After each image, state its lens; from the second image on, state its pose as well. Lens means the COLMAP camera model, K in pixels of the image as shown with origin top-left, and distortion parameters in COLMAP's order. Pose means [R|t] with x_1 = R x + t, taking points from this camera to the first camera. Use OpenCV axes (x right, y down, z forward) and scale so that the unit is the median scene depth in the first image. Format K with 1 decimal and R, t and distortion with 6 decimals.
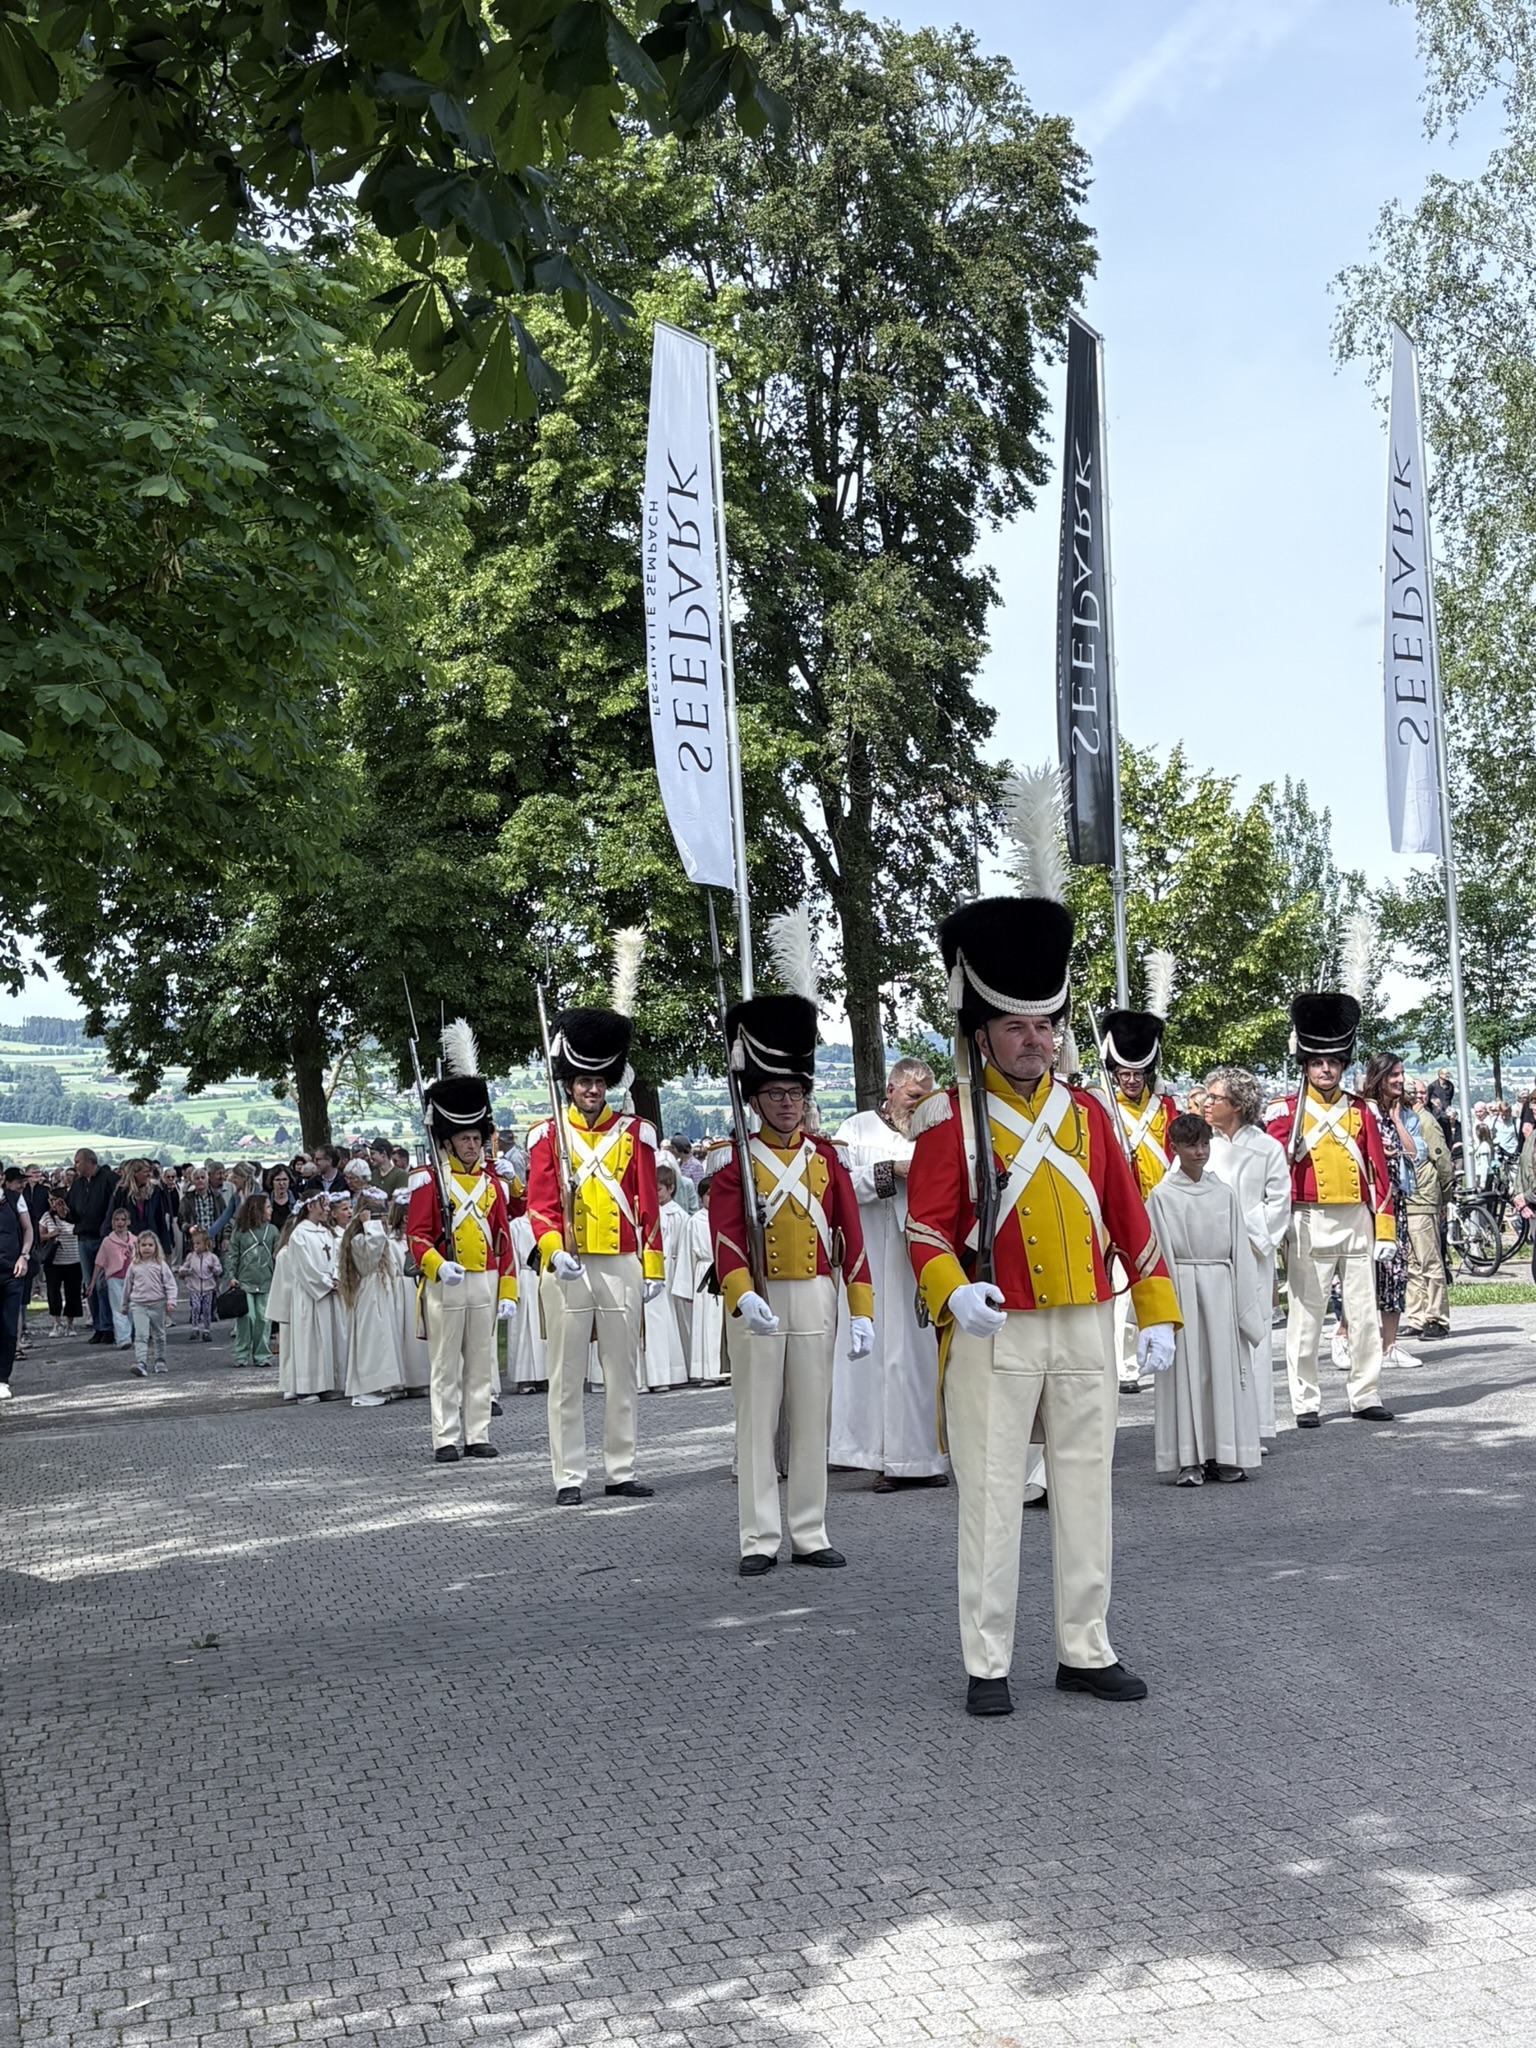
lens RADIAL K [[2851.1, 0, 768.0], [0, 2851.1, 1024.0], [0, 0, 1]] dist [0.251614, -1.231068]
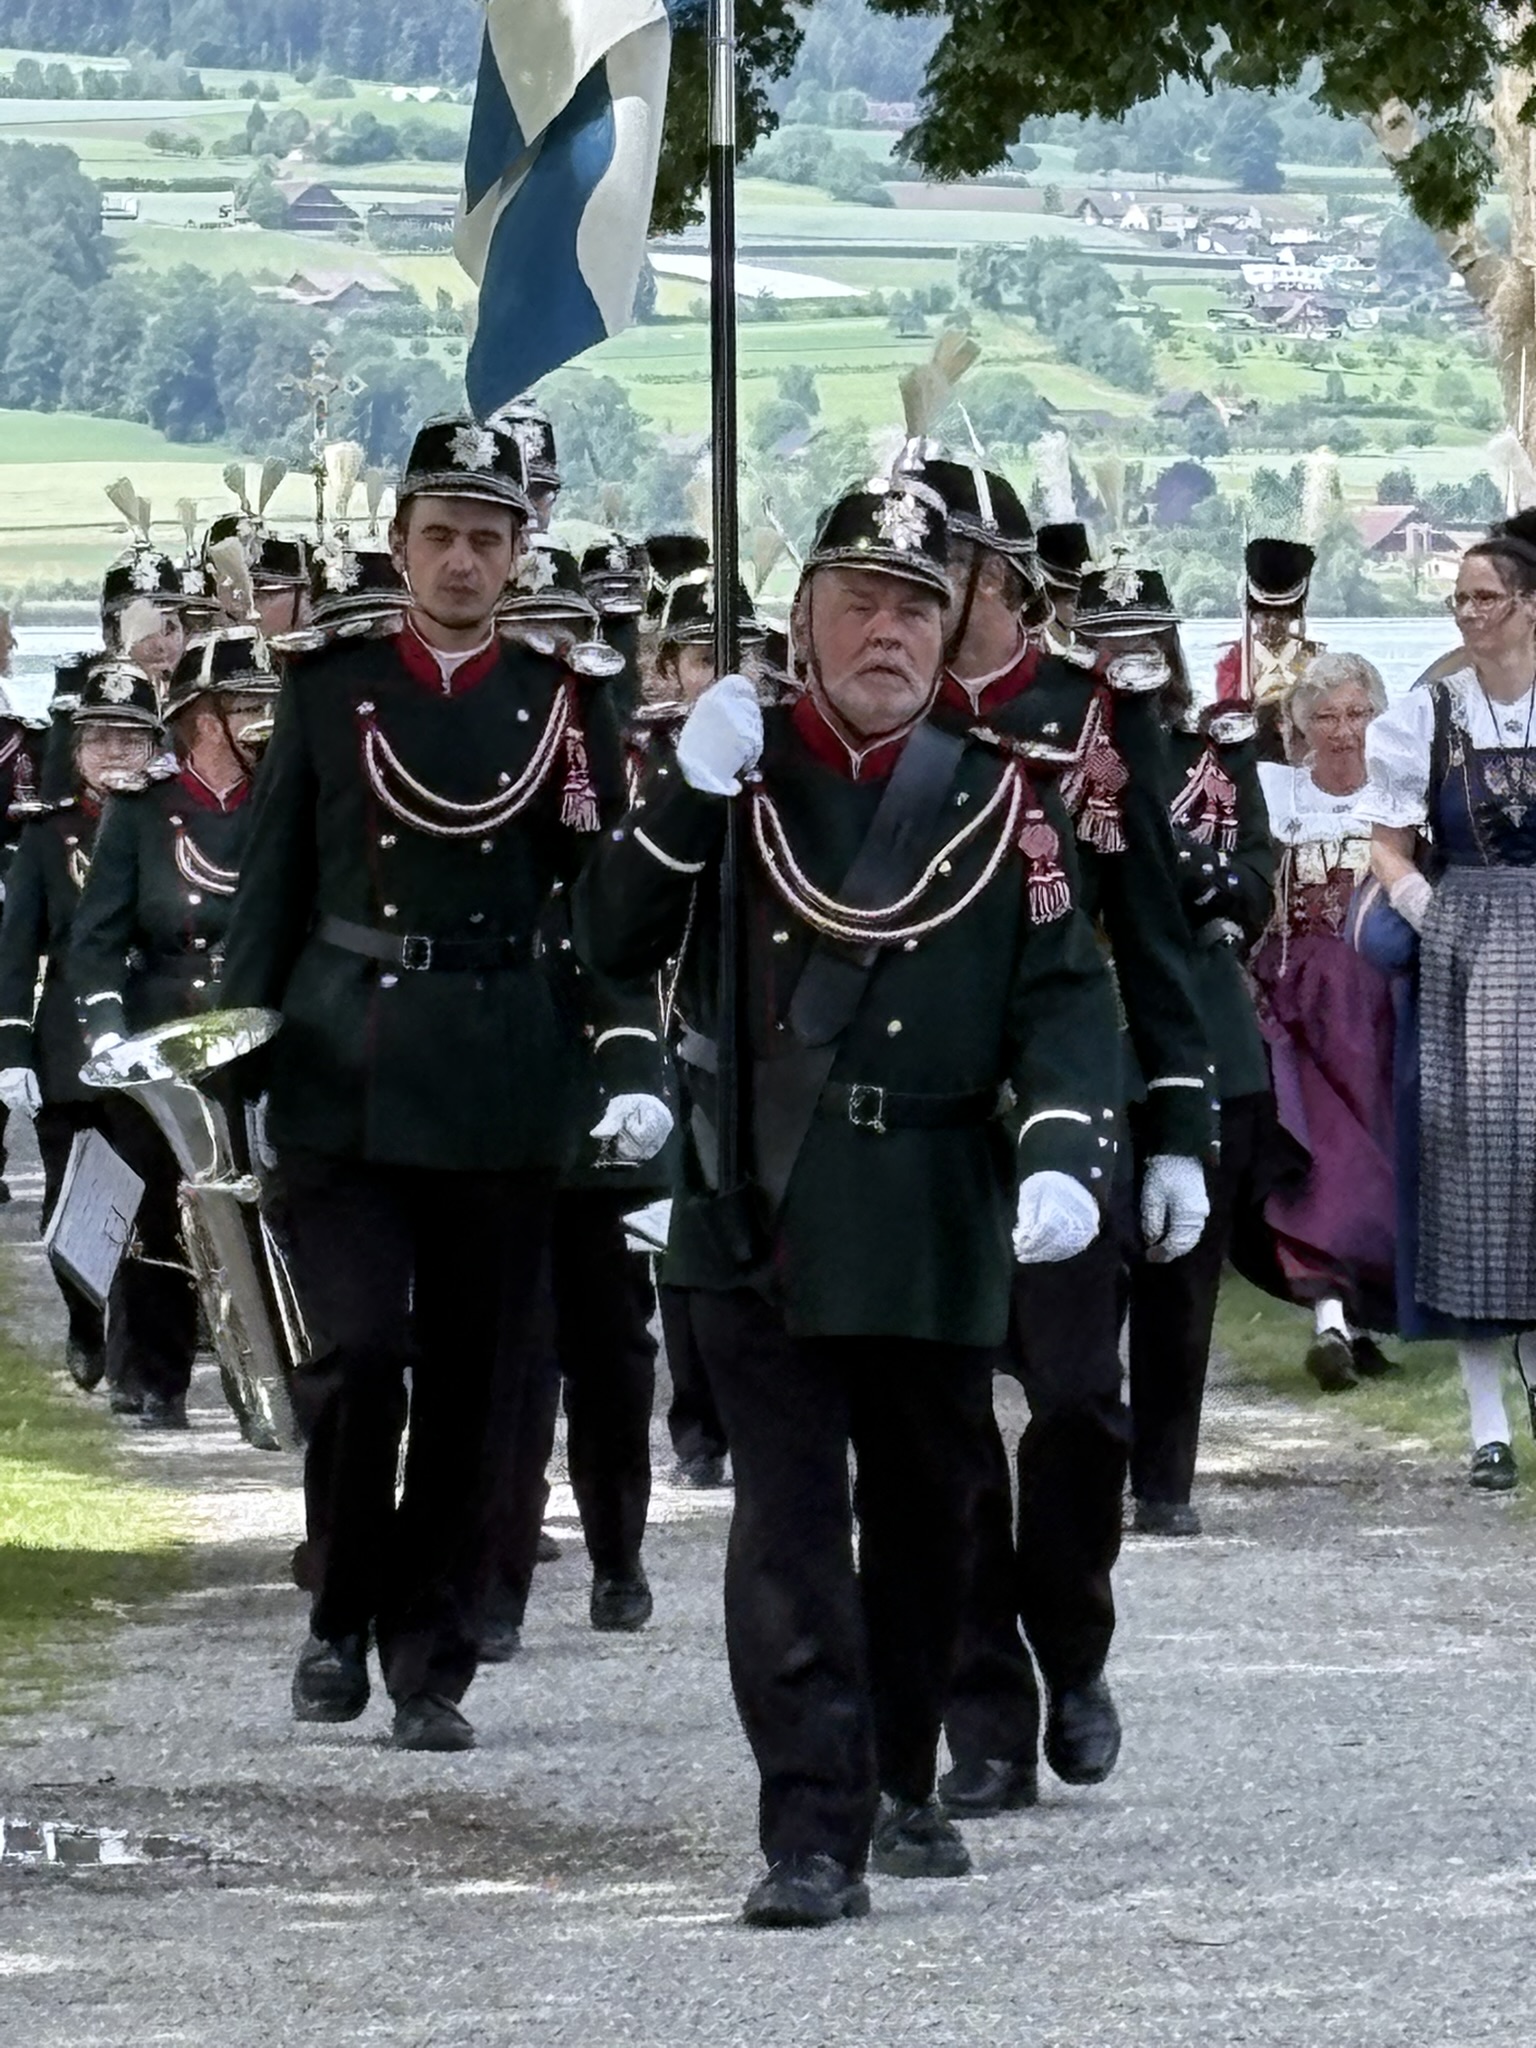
lens RADIAL K [[13116.4, 0, 768.0], [0, 13116.4, 1024.0], [0, 0, 1]] dist [0.136665, 15.591348]
pose [[0.981551, 0.043821, -0.186112, -0.079325], [-0.029560, 0.996458, 0.078726, 0.017223], [0.188903, -0.071772, 0.979369, 0.285001]]
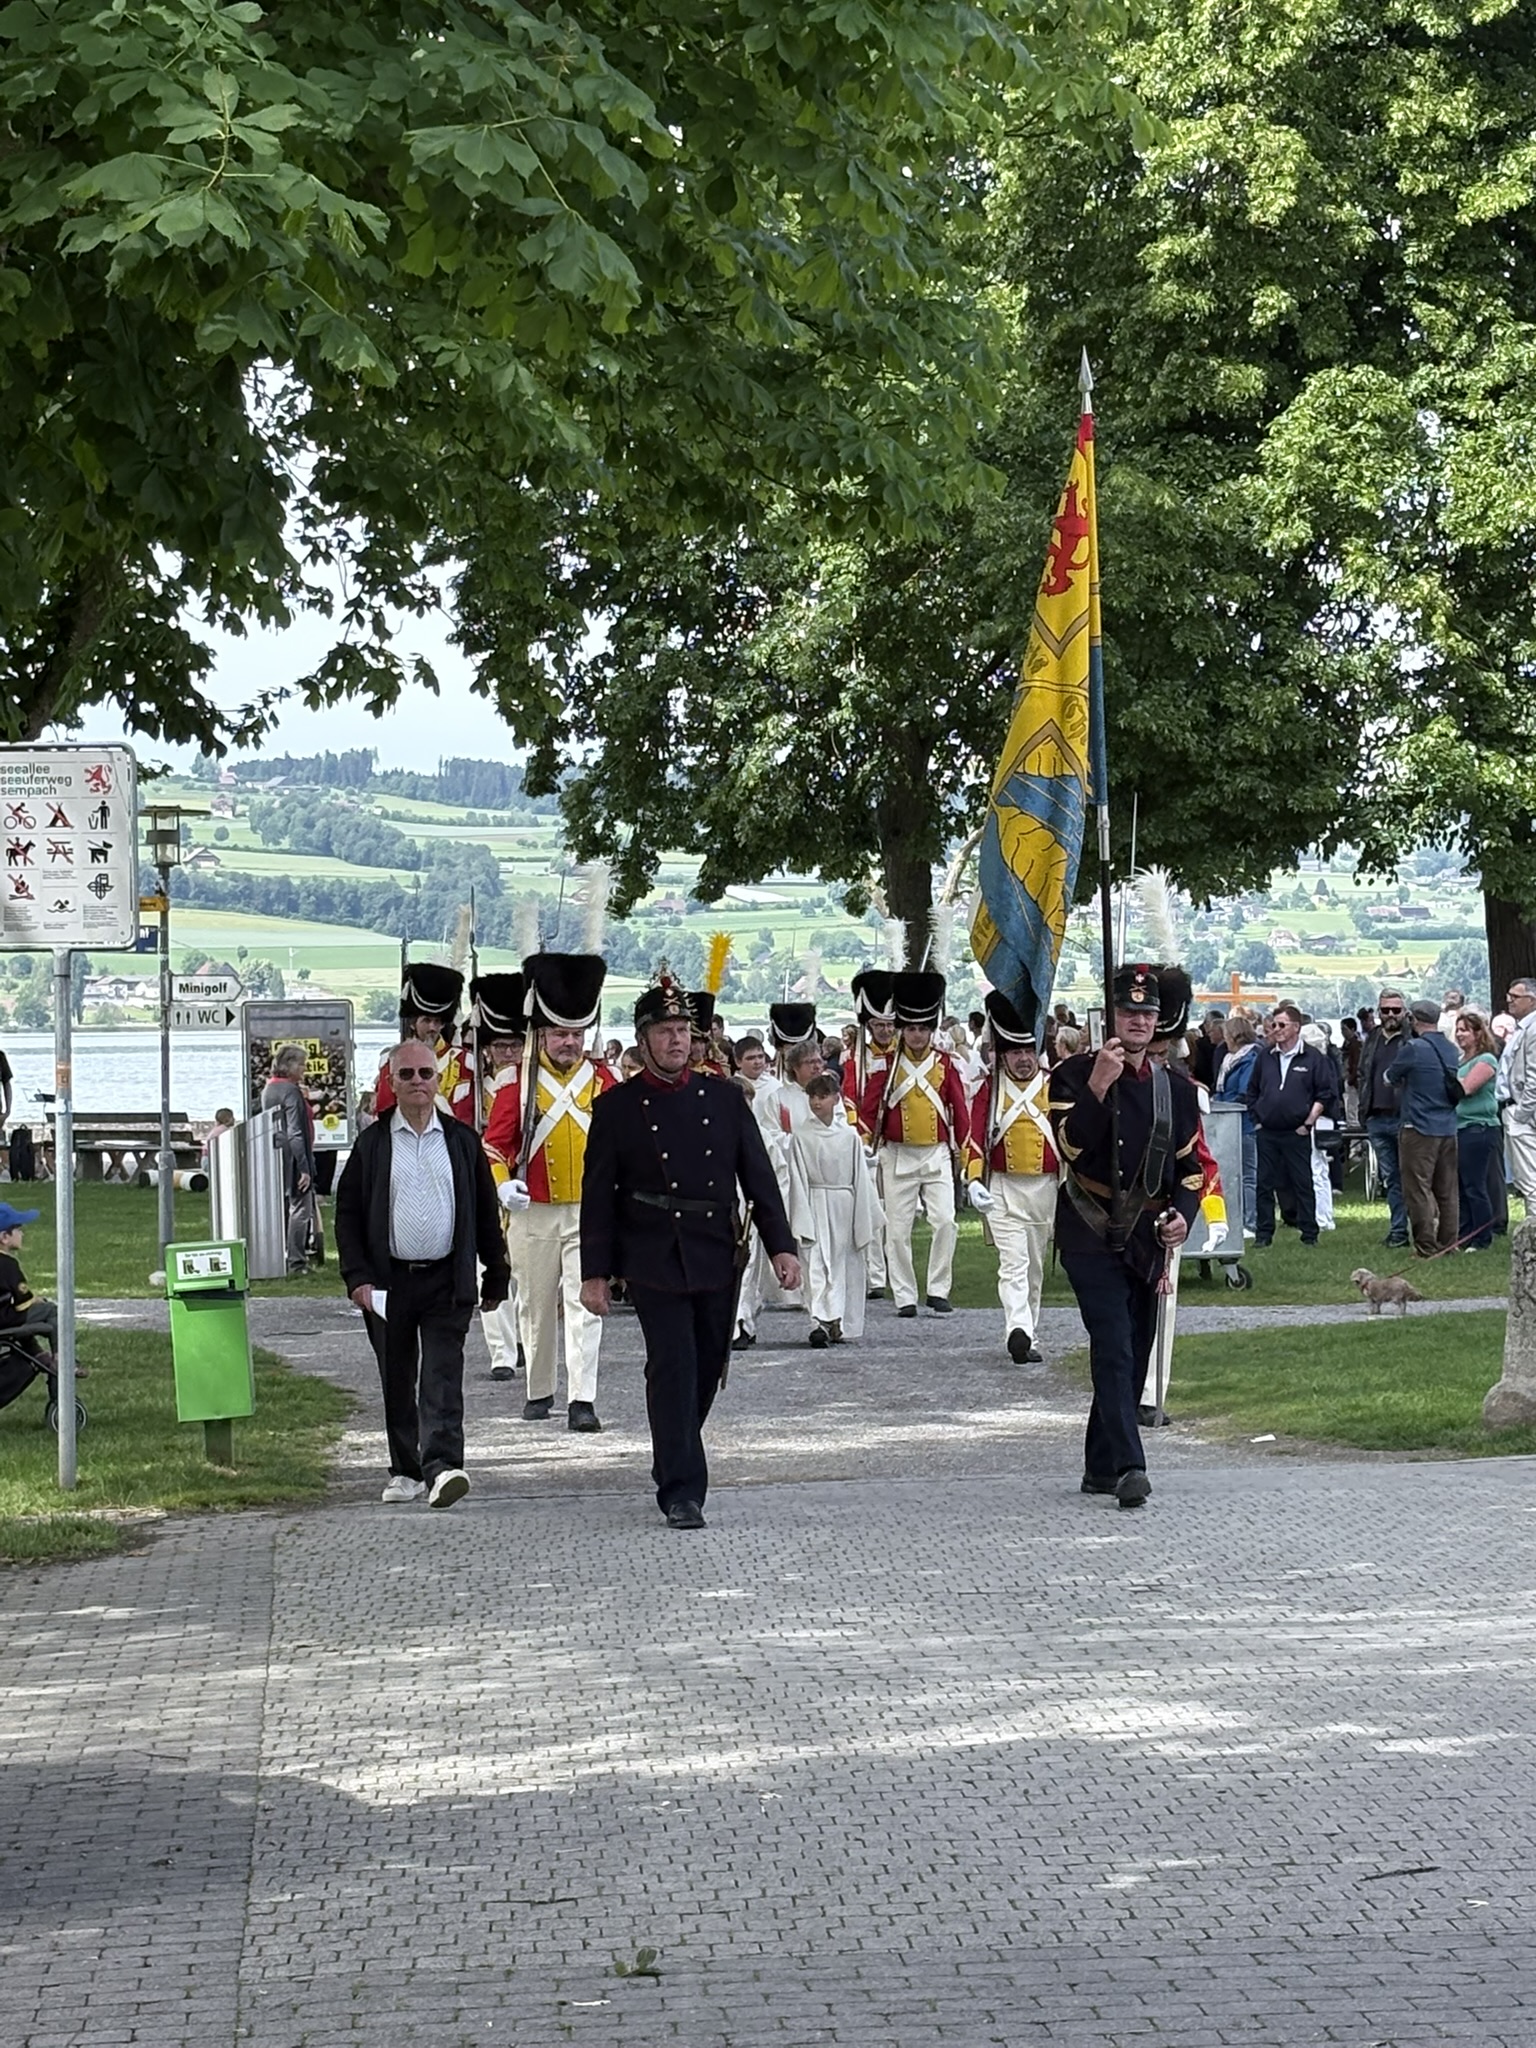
lens RADIAL K [[5083.1, 0, 708.4], [0, 5083.1, 1104.3], [0, 0, 1]] dist [0.192094, -0.789403]
pose [[0.979702, 0.038462, -0.196734, -0.001418], [-0.026333, 0.997609, 0.063900, 0.000135], [0.198721, -0.057423, 0.978372, 0.021785]]
